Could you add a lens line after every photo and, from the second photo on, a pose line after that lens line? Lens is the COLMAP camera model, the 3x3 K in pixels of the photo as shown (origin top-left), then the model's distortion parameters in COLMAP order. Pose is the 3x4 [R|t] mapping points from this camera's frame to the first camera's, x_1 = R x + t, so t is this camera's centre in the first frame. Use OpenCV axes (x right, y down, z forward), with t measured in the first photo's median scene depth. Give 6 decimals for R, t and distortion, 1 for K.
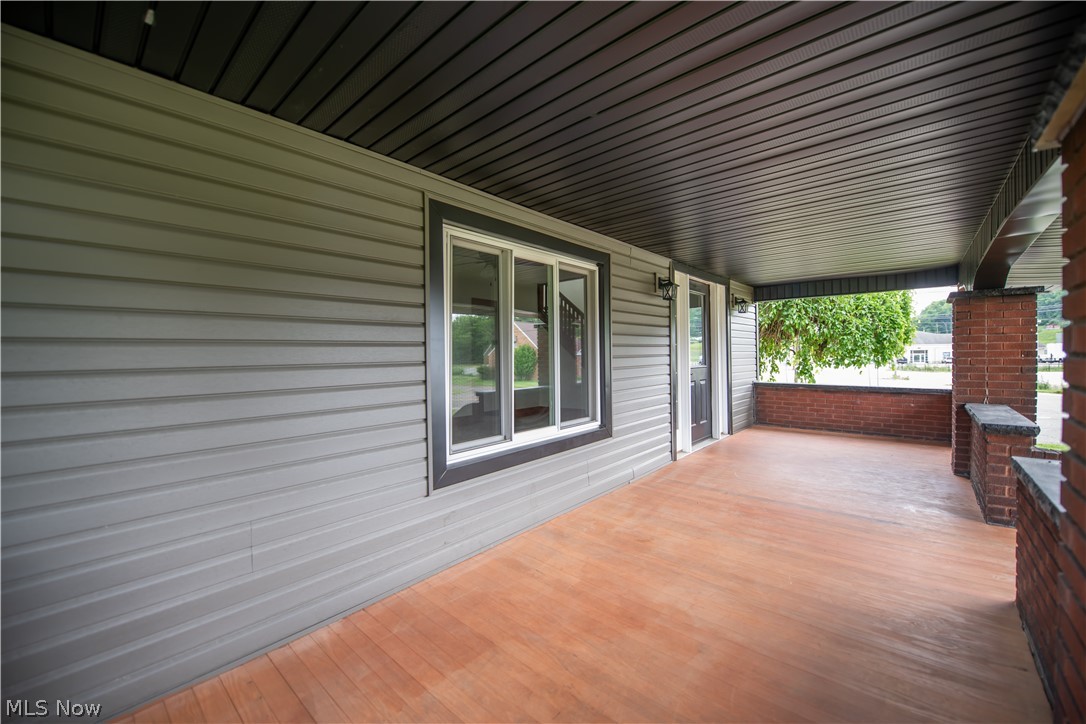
lens RADIAL K [[430.7, 0, 548.5], [0, 430.7, 354.8], [0, 0, 1]] dist [-0.016570, -0.001694]
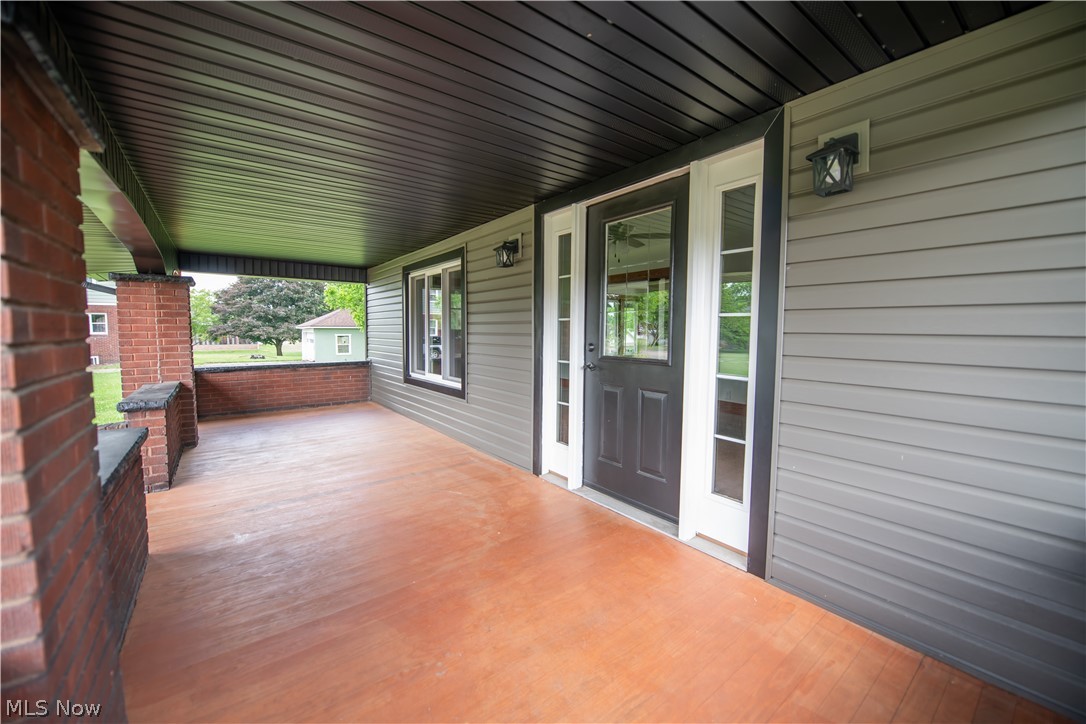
lens RADIAL K [[430.7, 0, 548.1], [0, 430.7, 364.0], [0, 0, 1]] dist [-0.016570, -0.001694]
pose [[-0.196838, 0.082831, -0.976931, 1.224160], [-0.013000, 0.996117, 0.087077, -0.016763], [0.980350, 0.029840, -0.194997, 1.405706]]
